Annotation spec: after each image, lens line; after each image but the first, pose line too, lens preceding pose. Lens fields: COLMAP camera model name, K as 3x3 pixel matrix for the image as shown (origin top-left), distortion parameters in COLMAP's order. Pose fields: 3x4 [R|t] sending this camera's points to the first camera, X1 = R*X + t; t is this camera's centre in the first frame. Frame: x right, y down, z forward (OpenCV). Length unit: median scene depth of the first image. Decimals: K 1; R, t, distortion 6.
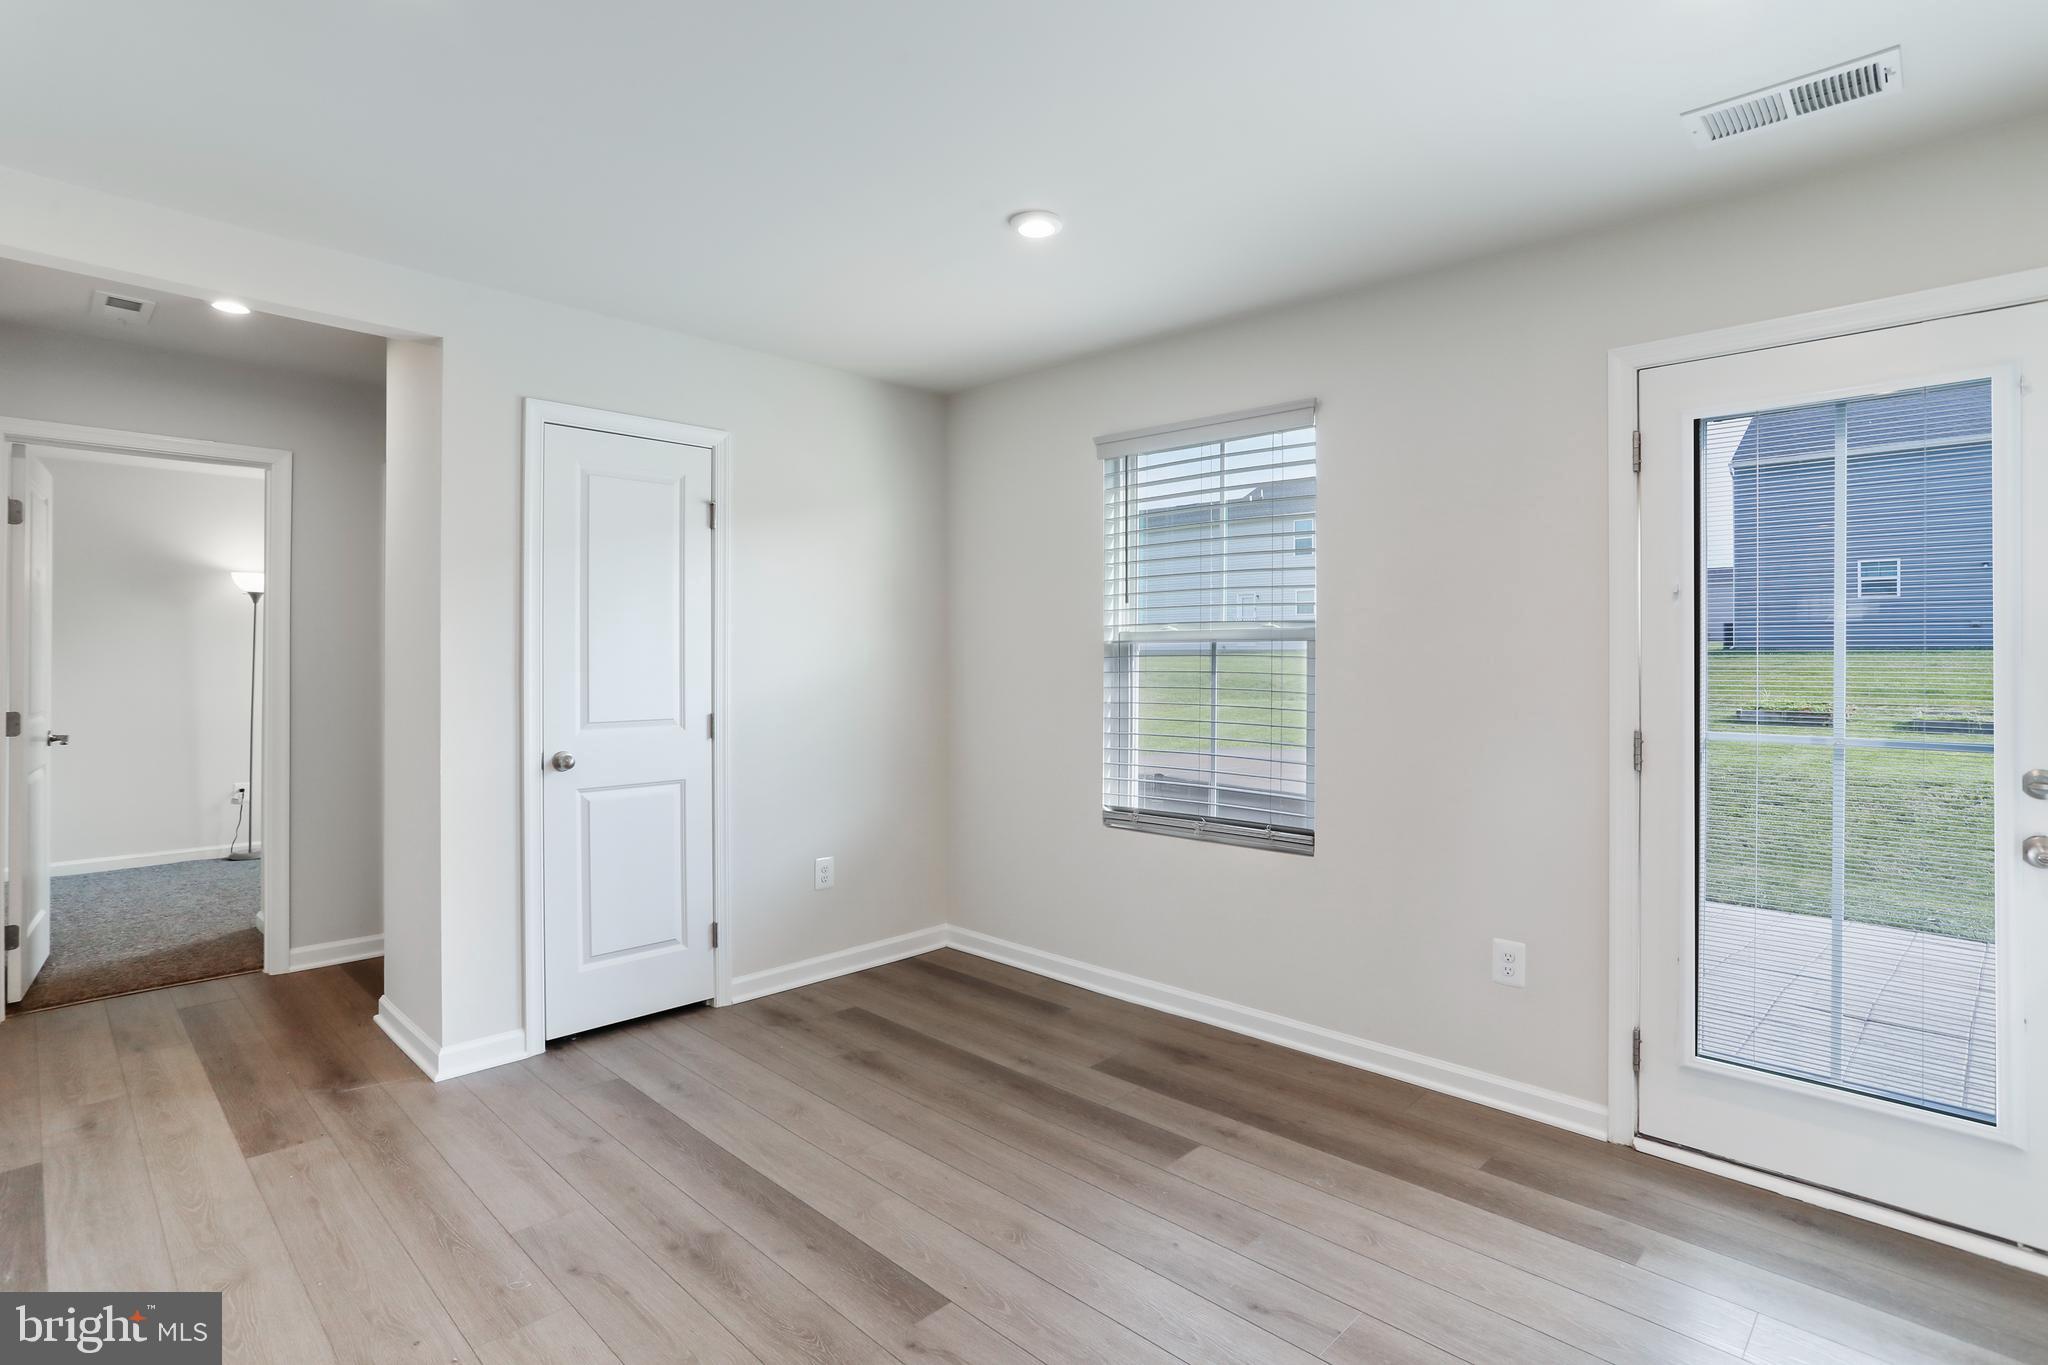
lens RADIAL K [[996.3, 0, 996.0], [0, 996.3, 654.3], [0, 0, 1]] dist [-0.002500, 0.002010]
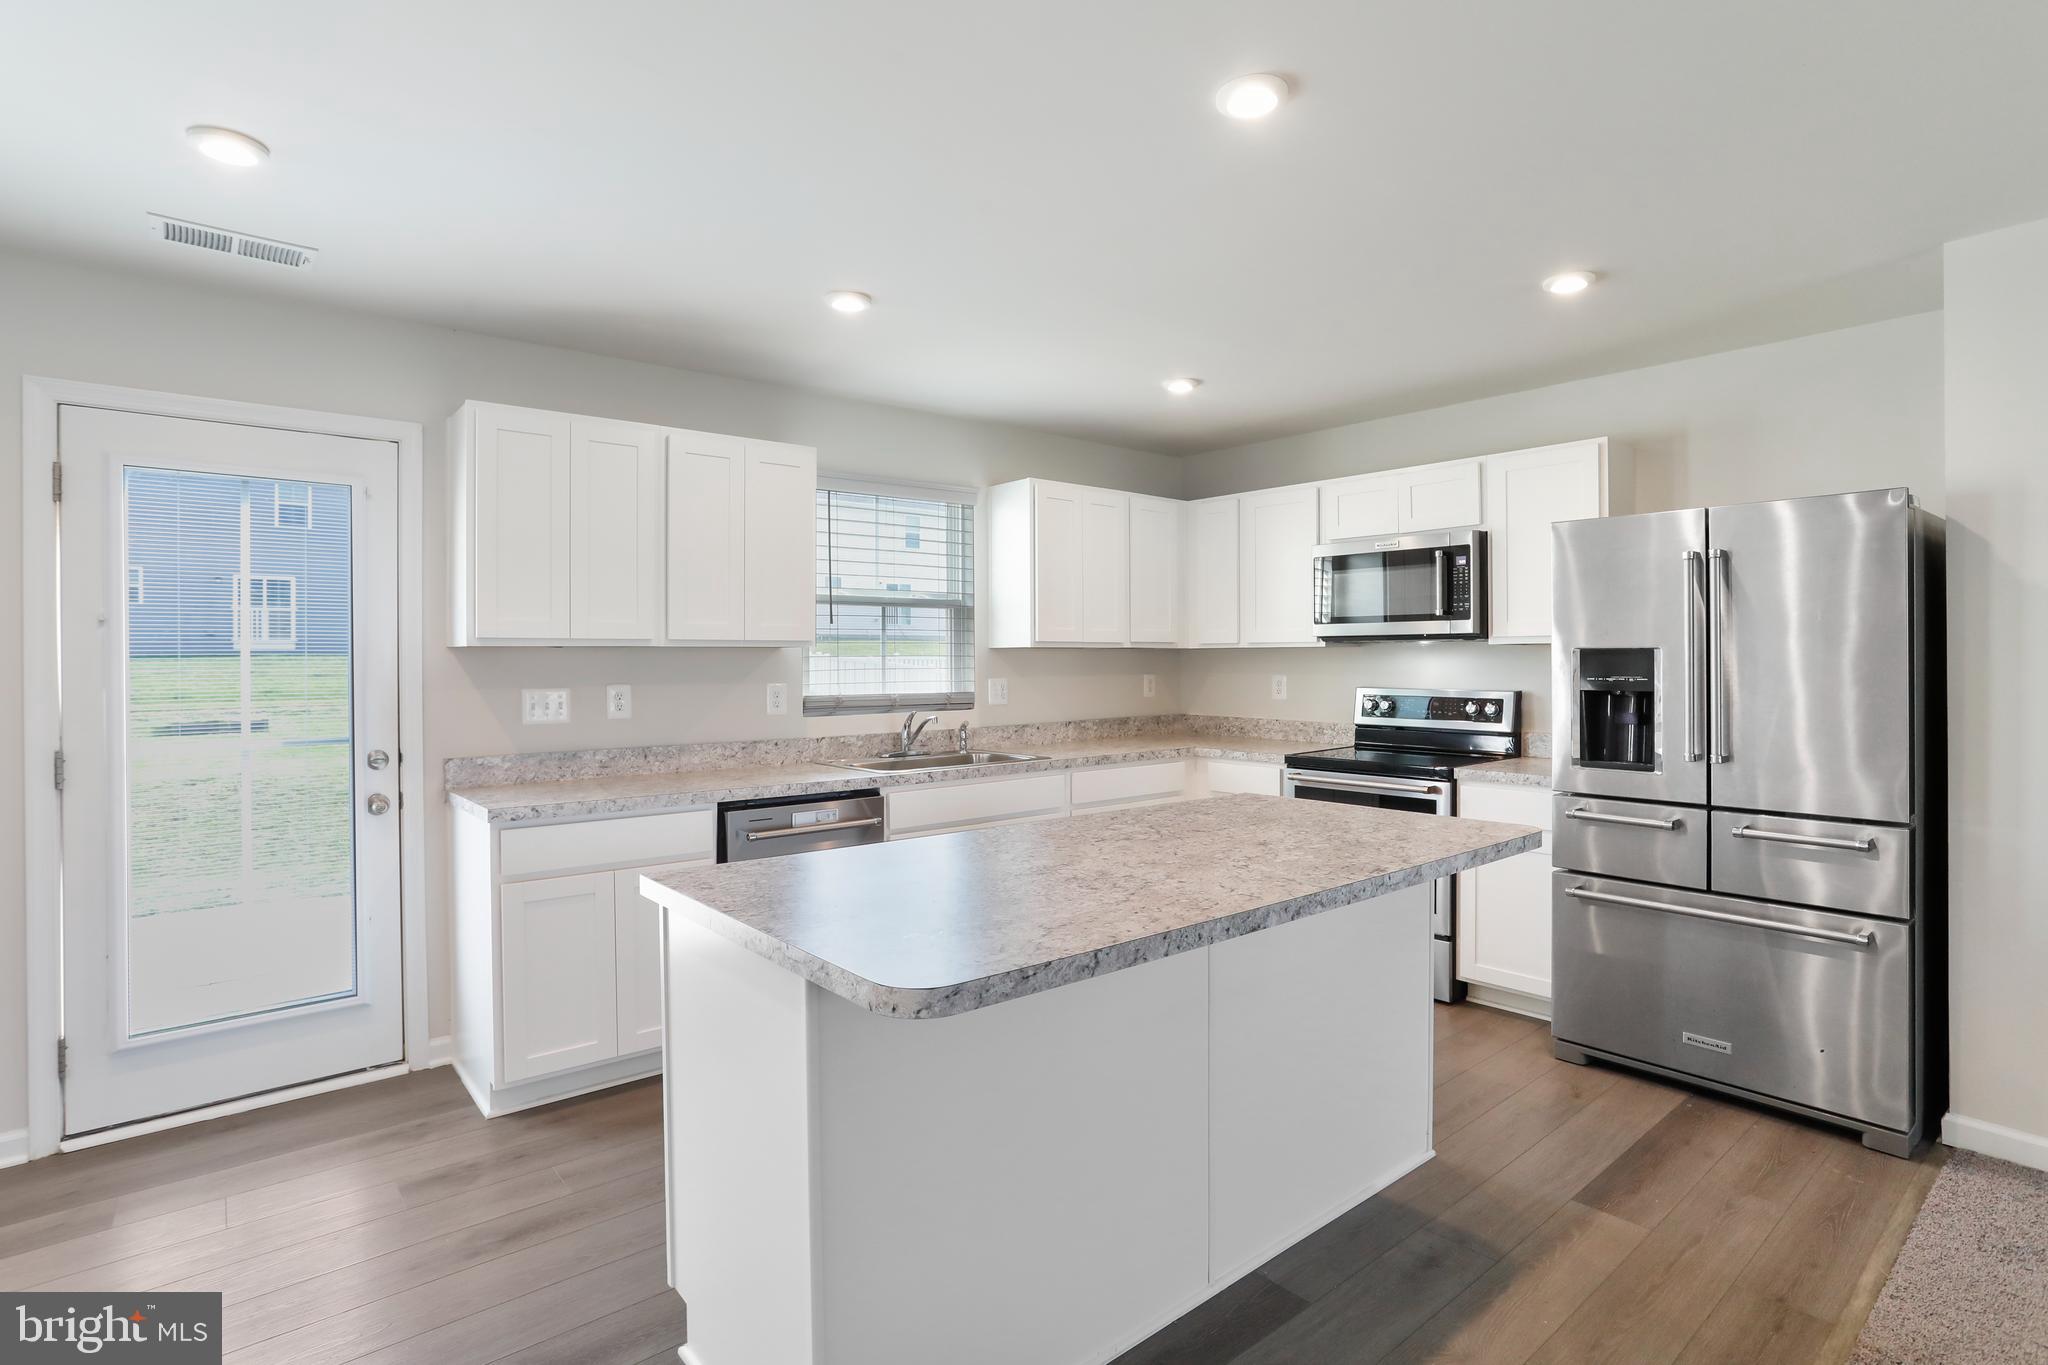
lens RADIAL K [[996.3, 0, 1022.0], [0, 996.3, 661.3], [0, 0, 1]] dist [-0.002500, 0.002010]
pose [[0.104355, -0.002119, 0.994538, -0.284521], [0.000315, 0.999998, 0.002098, -0.018179], [-0.994540, 0.000094, 0.104355, -0.104795]]
